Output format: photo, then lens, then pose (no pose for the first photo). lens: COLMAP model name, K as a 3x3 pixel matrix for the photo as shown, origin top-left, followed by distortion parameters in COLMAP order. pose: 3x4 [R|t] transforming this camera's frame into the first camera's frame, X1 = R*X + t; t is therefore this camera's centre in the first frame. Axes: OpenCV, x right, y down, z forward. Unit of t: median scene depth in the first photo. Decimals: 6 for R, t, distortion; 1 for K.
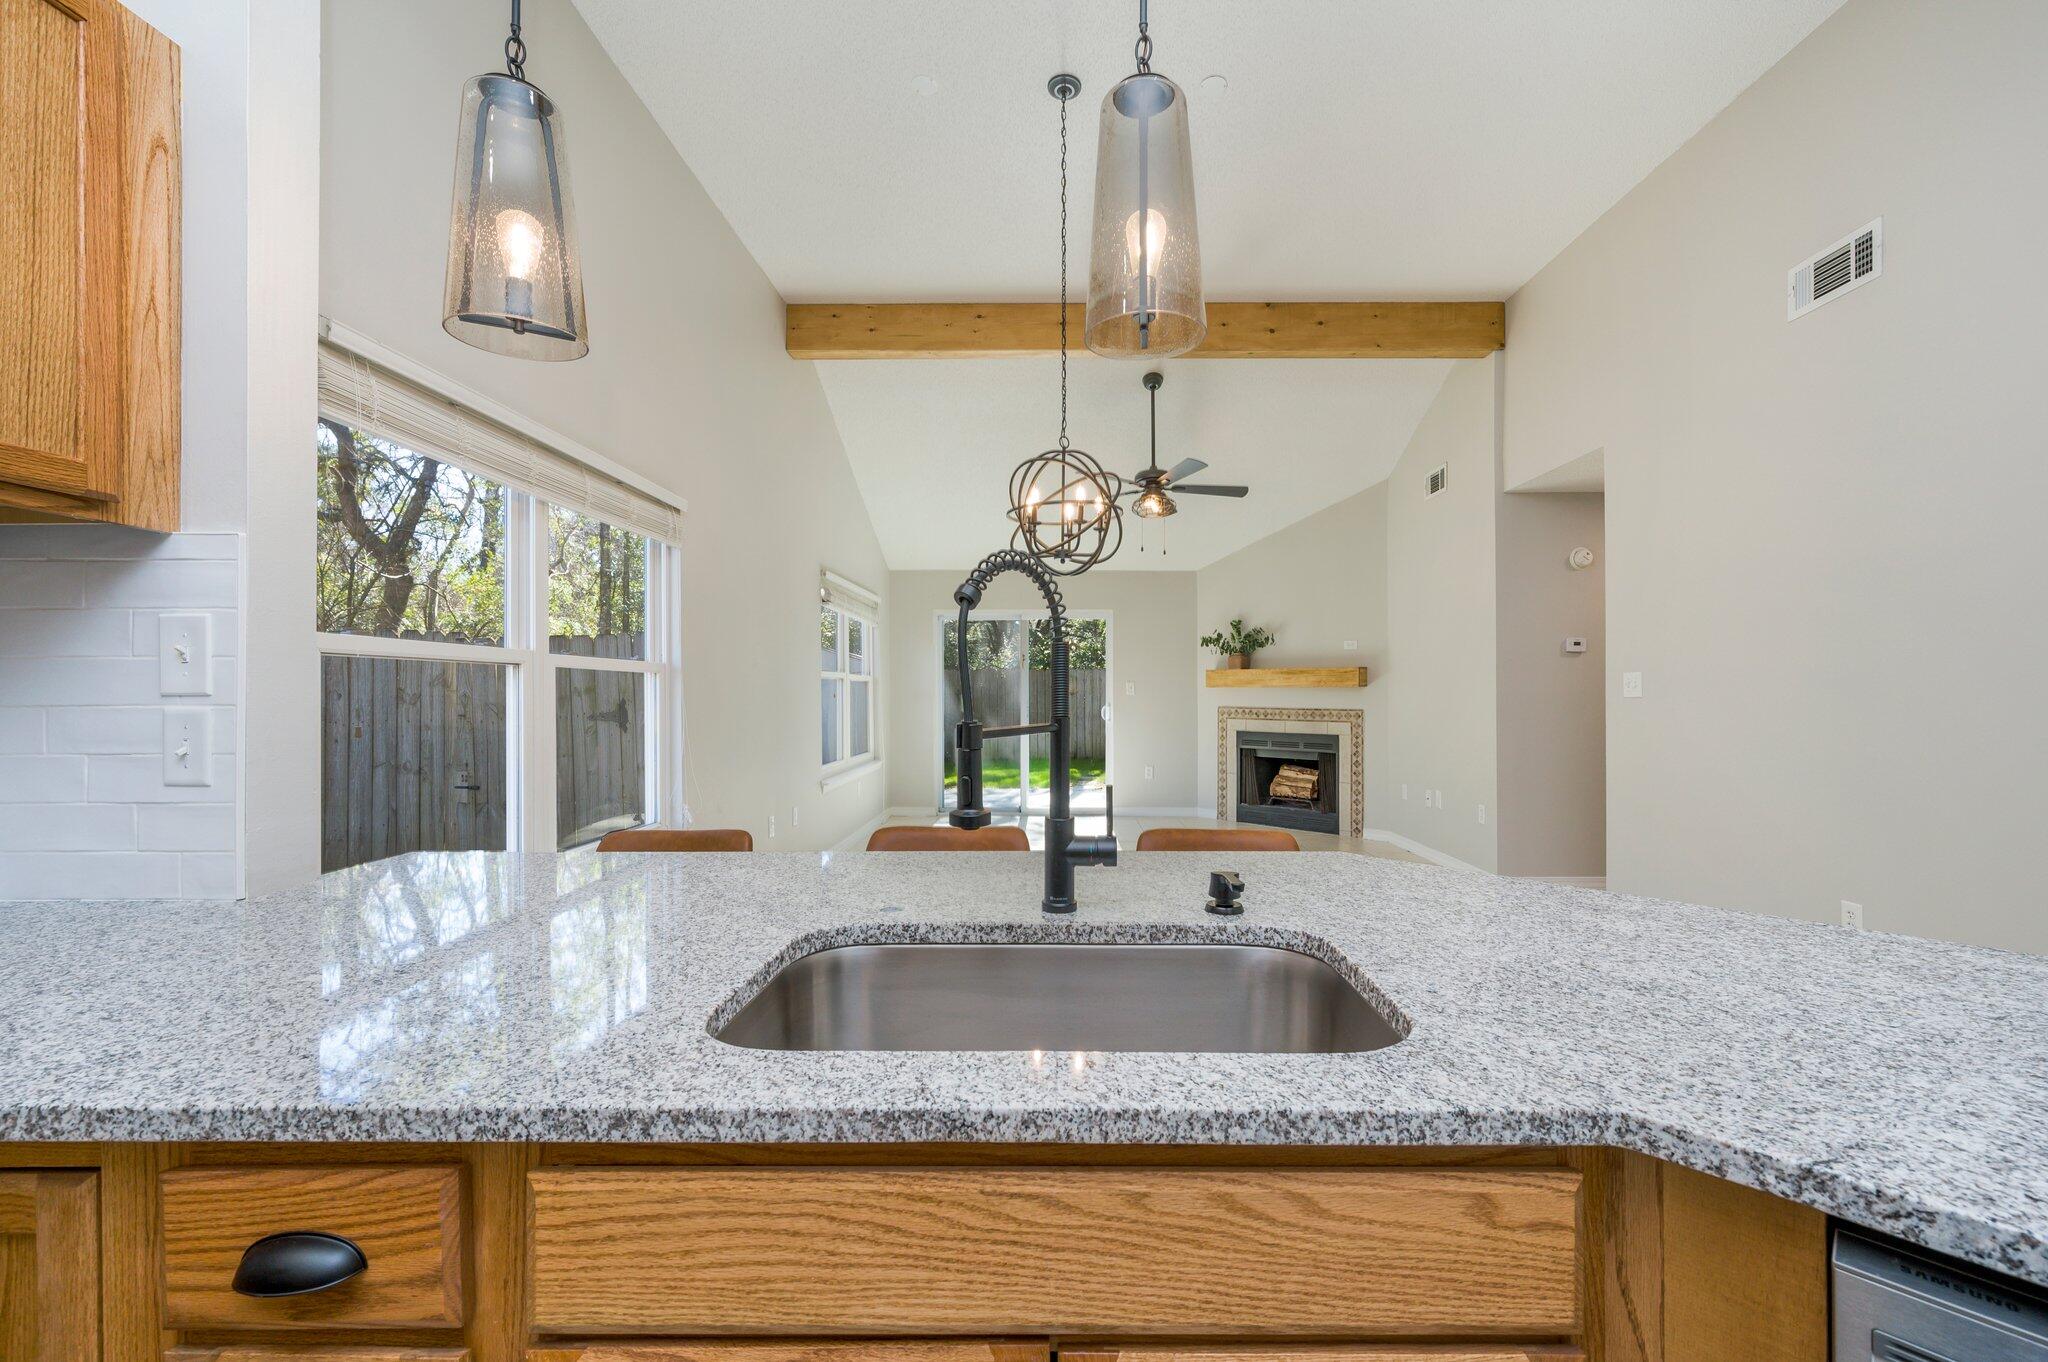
lens RADIAL K [[827.5, 0, 1059.1], [0, 827.5, 686.6], [0, 0, 1]] dist [0.000679, 0.000068]
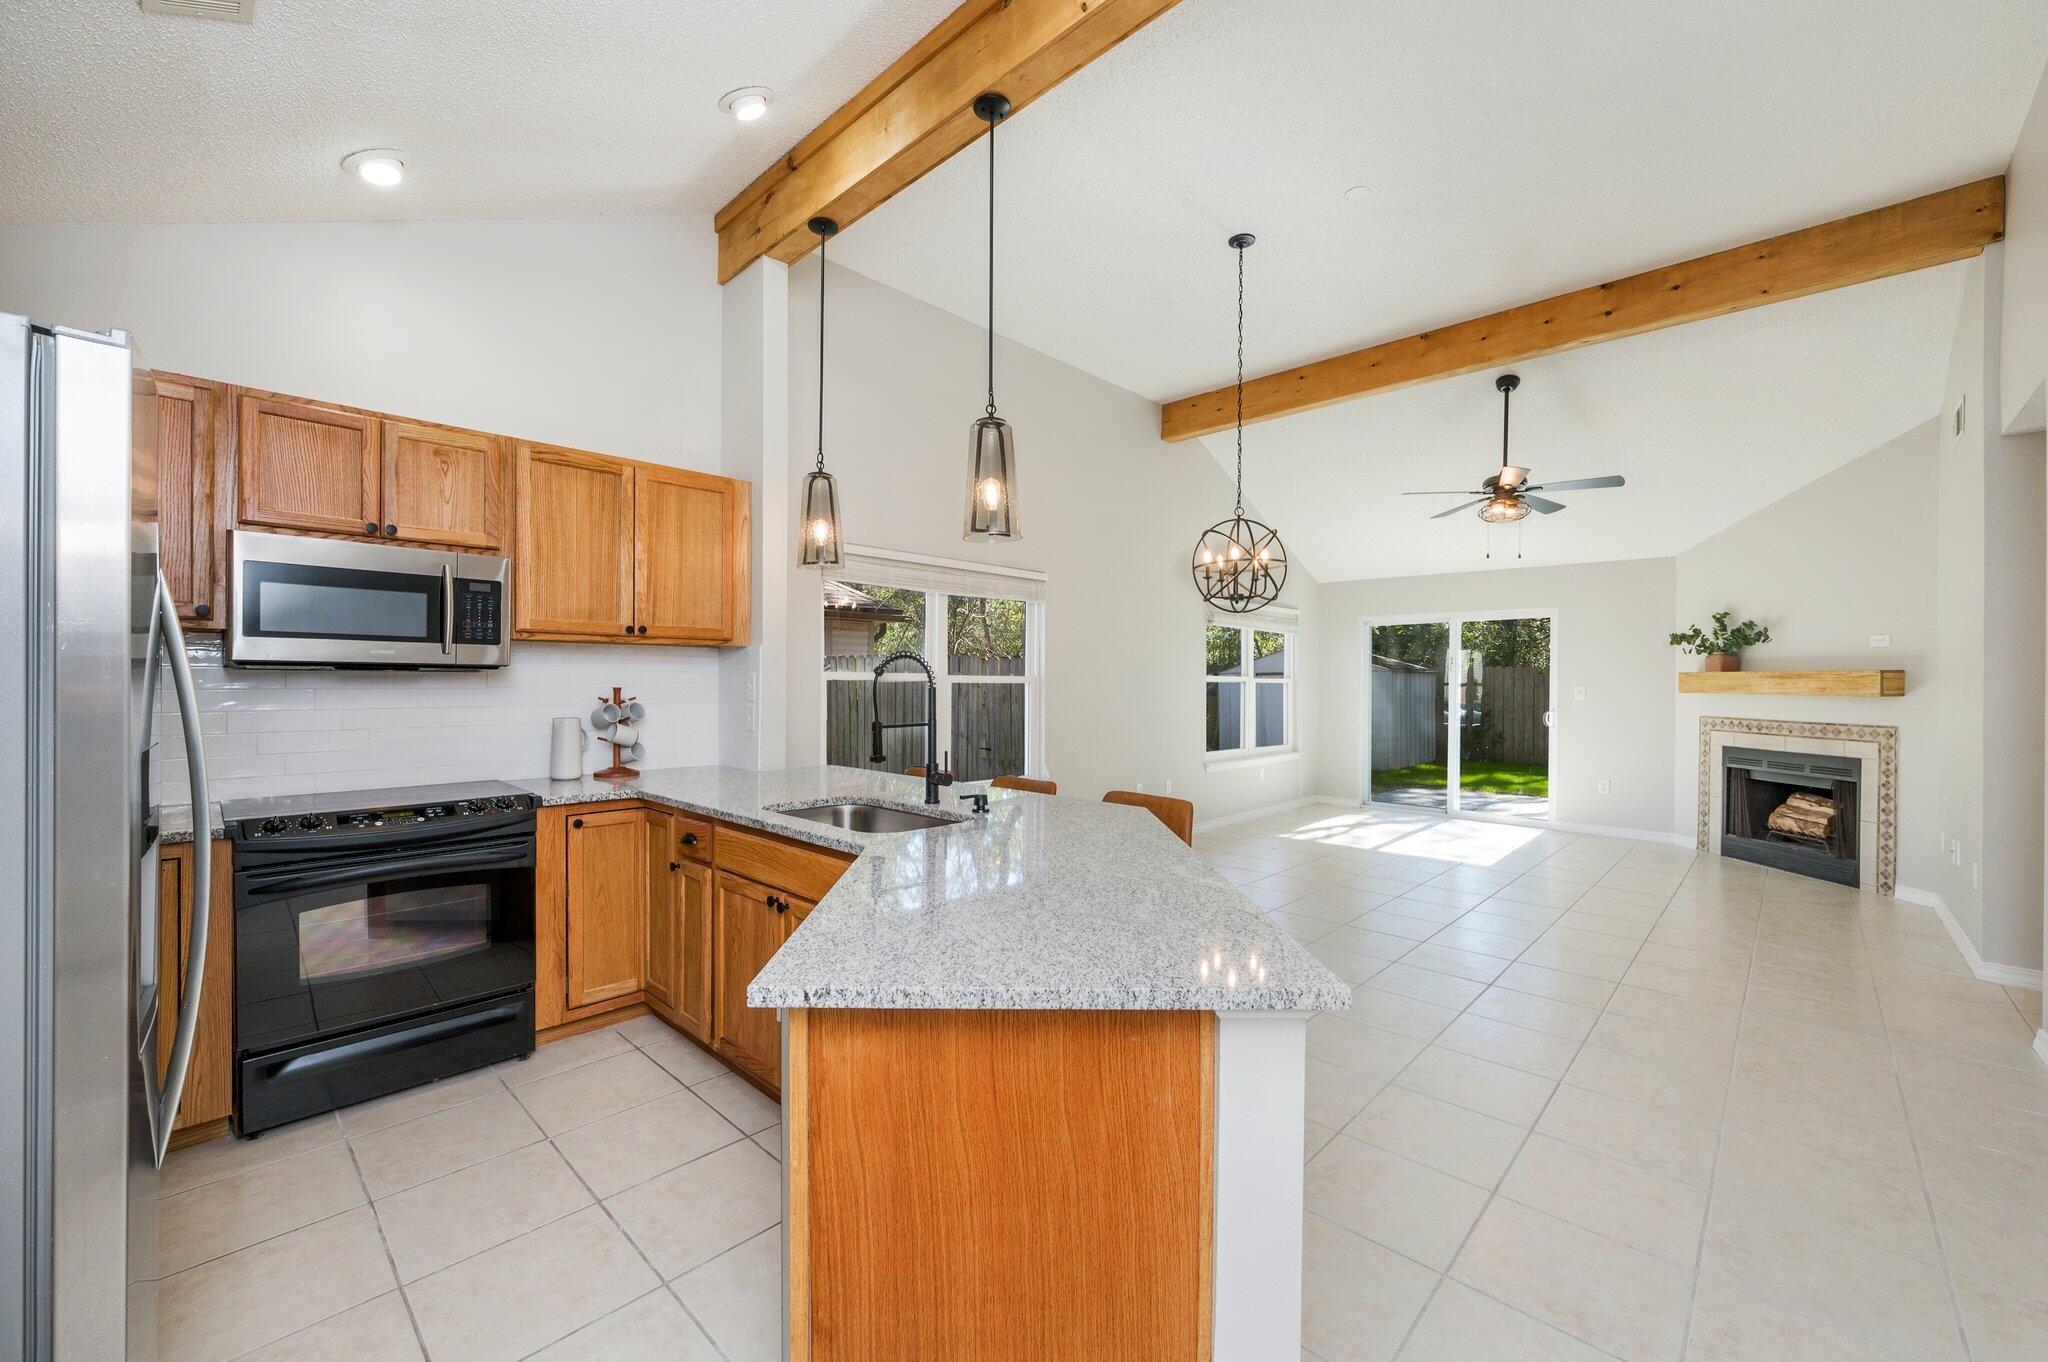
lens RADIAL K [[808.6, 0, 1024.0], [0, 808.6, 681.0], [0, 0, 1]] dist [0.001311, 0.000185]
pose [[0.729656, 0.006024, -0.683788, 0.279069], [-0.004205, 0.999982, 0.004323, -0.013133], [0.683801, -0.000279, 0.729668, -0.075752]]
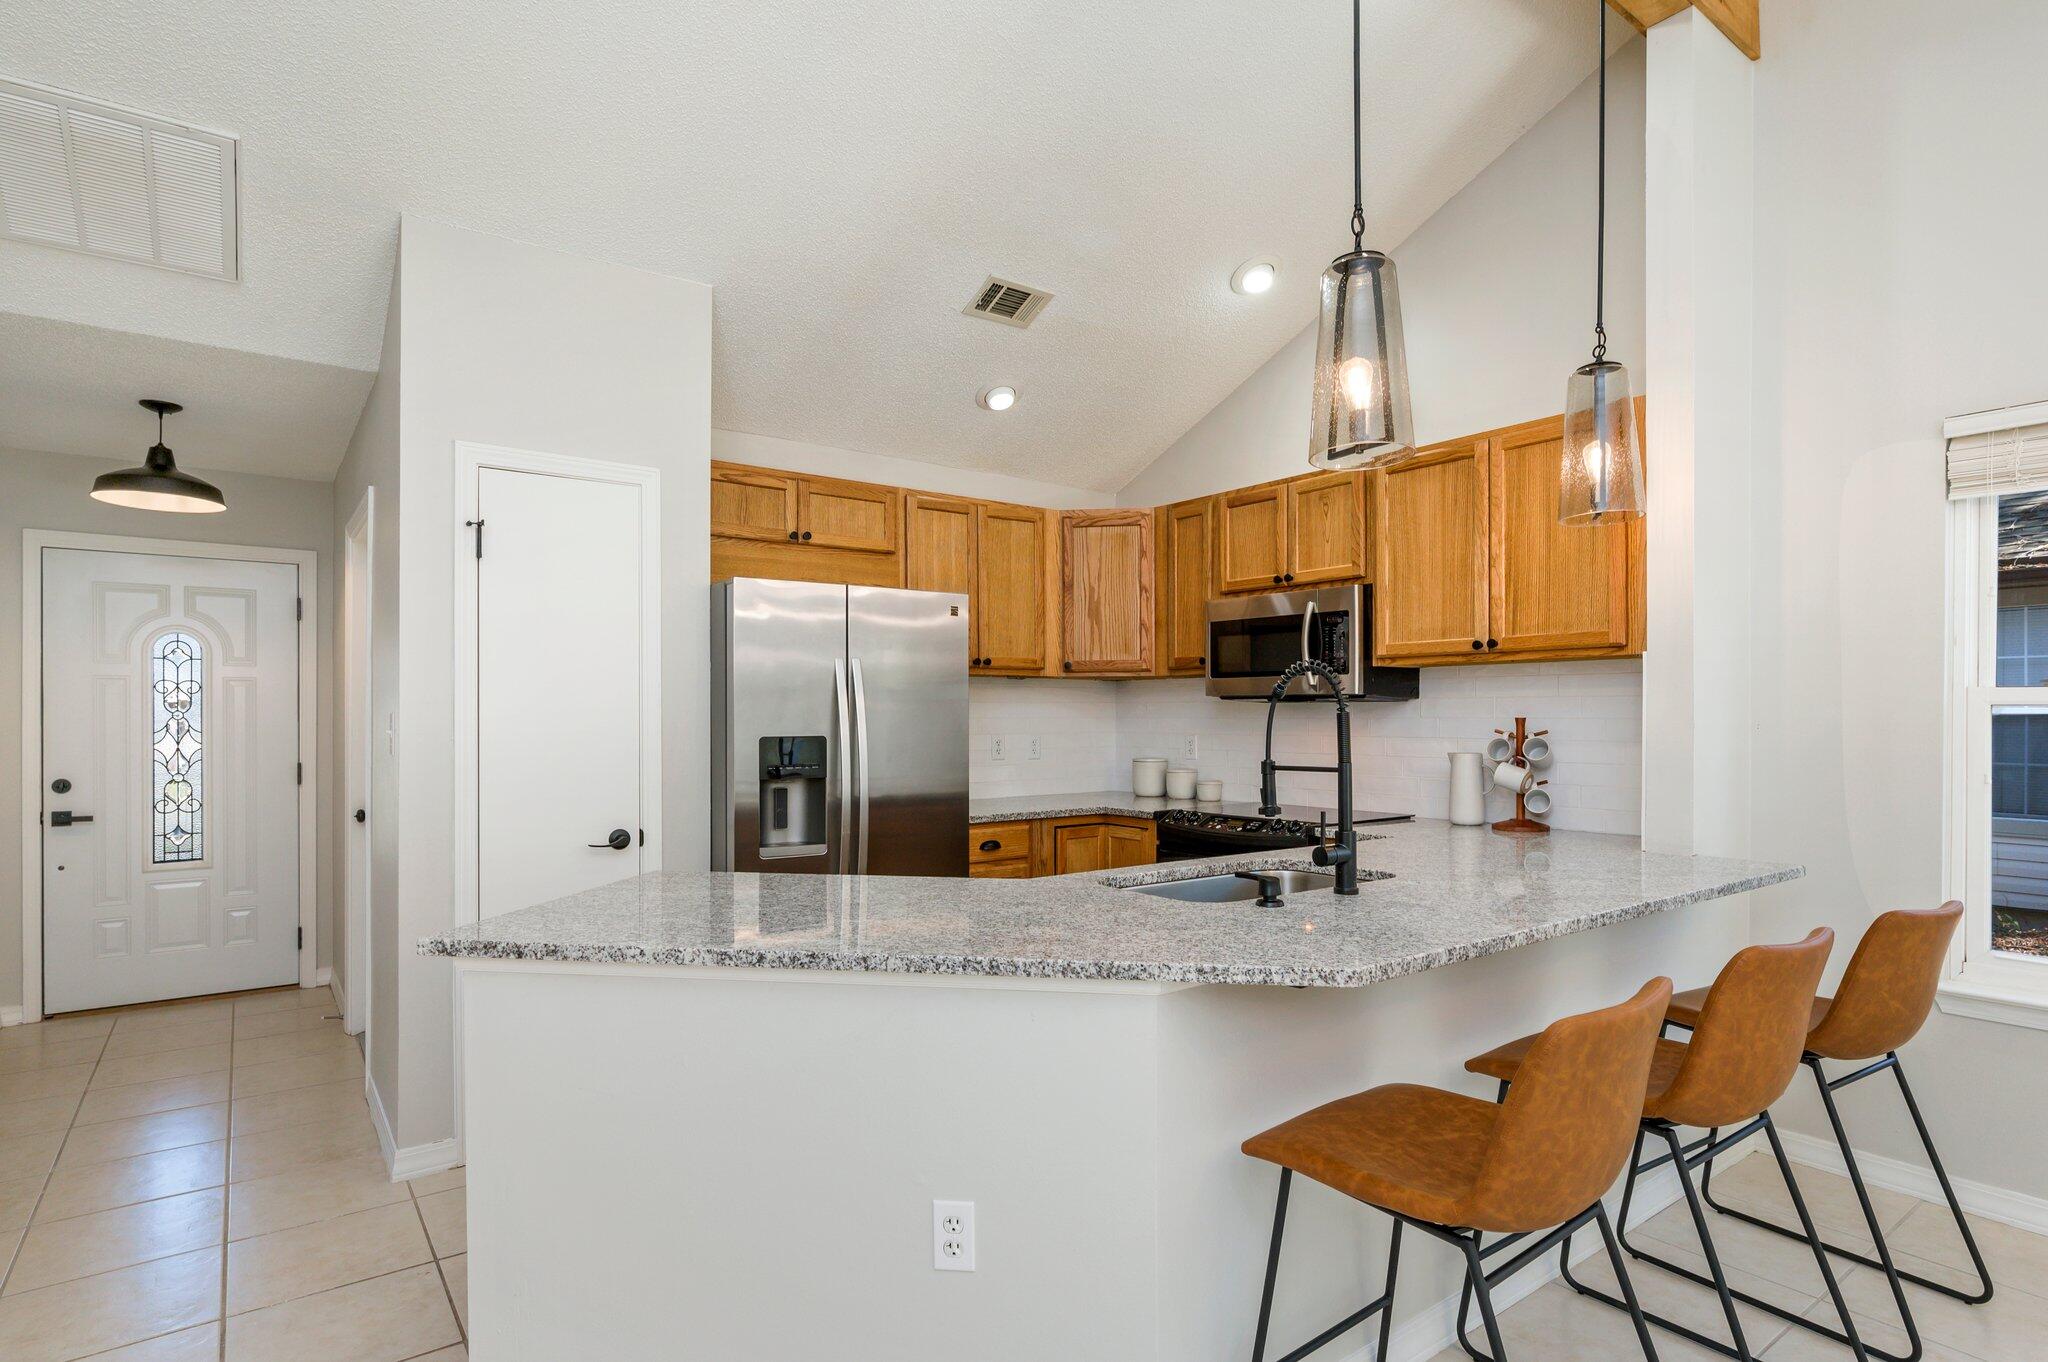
lens RADIAL K [[1050.3, 0, 1020.4], [0, 1050.3, 717.1], [0, 0, 1]] dist [0.000786, -0.001472]
pose [[-0.792316, 0.002455, -0.610106, 0.255180], [0.002848, 0.999996, 0.000324, -0.007370], [0.610104, -0.001481, -0.792320, 0.375572]]
